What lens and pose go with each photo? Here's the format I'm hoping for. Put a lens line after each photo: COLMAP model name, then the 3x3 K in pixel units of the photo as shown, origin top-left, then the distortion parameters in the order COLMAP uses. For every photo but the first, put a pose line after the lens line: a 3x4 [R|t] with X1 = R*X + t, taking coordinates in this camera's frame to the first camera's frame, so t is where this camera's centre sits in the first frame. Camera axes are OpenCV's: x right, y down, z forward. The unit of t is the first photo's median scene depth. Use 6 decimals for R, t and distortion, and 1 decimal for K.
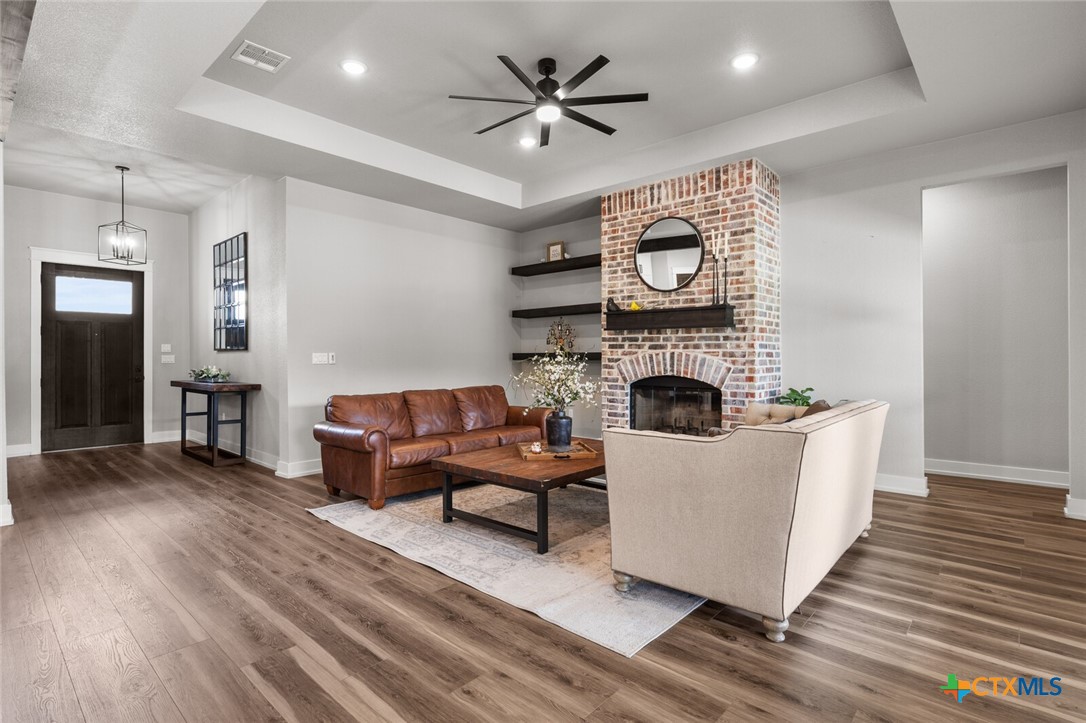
lens RADIAL K [[526.3, 0, 543.0], [0, 526.3, 361.5], [0, 0, 1]] dist [-0.001992, -0.000548]
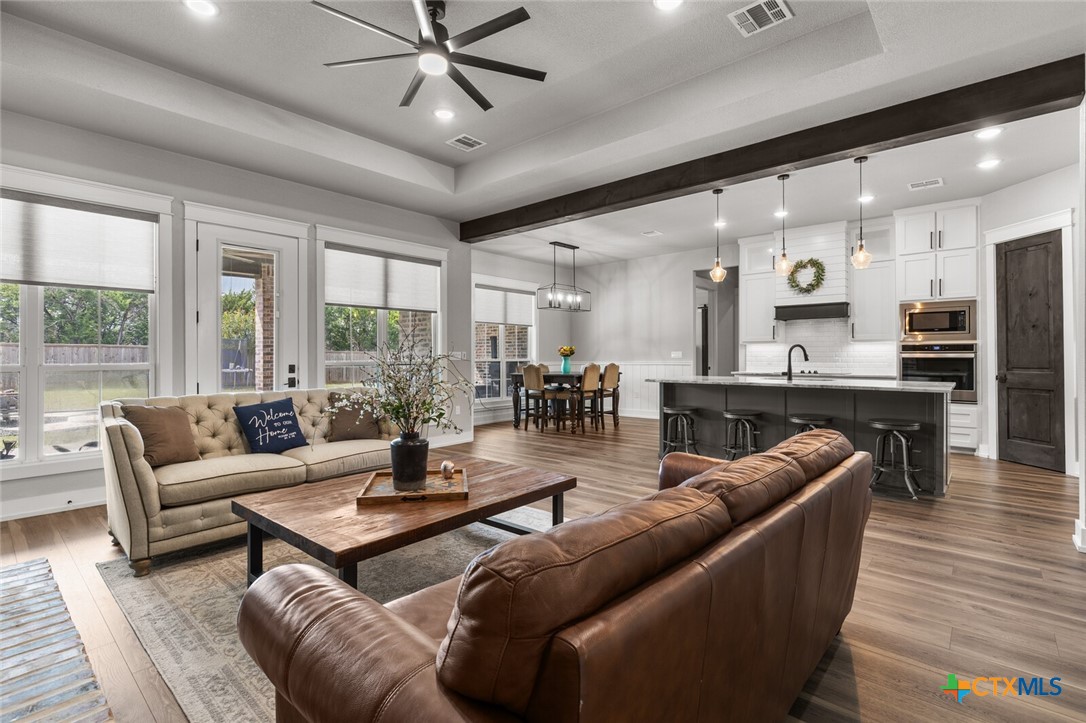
lens RADIAL K [[503.5, 0, 539.2], [0, 503.5, 352.9], [0, 0, 1]] dist [-0.004912, 0.000083]
pose [[-0.999969, 0.006763, -0.003932, -0.105631], [0.006744, 0.999965, 0.004858, -0.010147], [0.003964, 0.004831, -0.999980, 1.223276]]
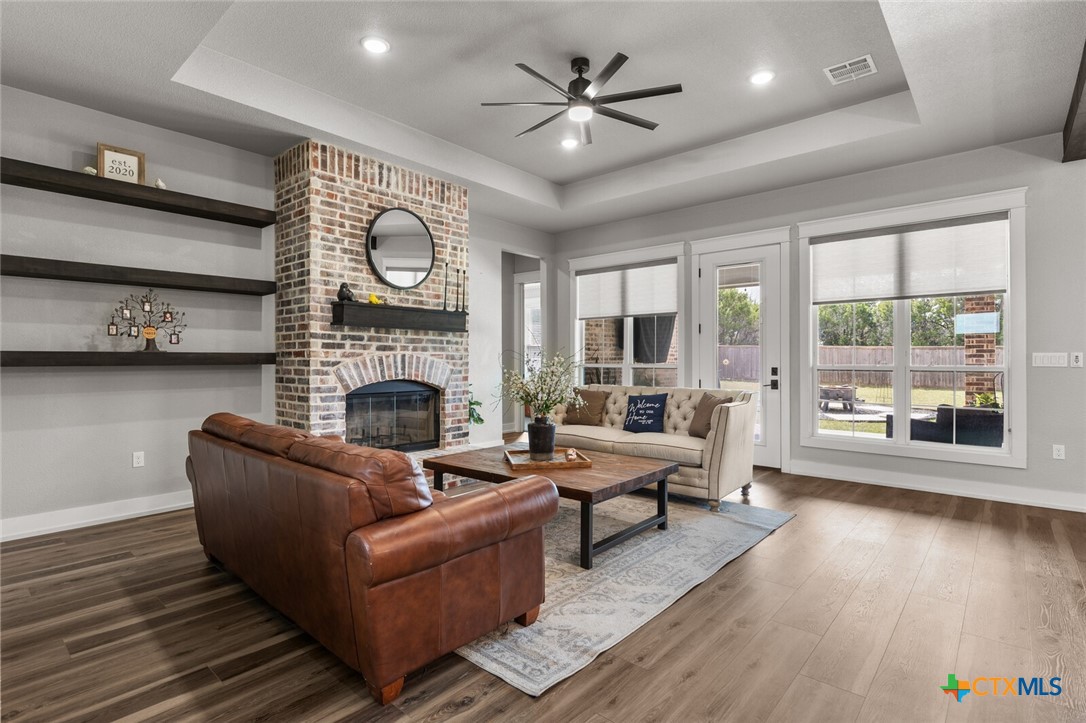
lens RADIAL K [[526.3, 0, 543.0], [0, 526.3, 361.5], [0, 0, 1]] dist [-0.001992, -0.000548]
pose [[-0.007576, -0.002528, 0.999968, -0.666756], [0.009759, 0.999949, 0.002602, -0.004896], [-0.999924, 0.009779, -0.007551, 0.734883]]
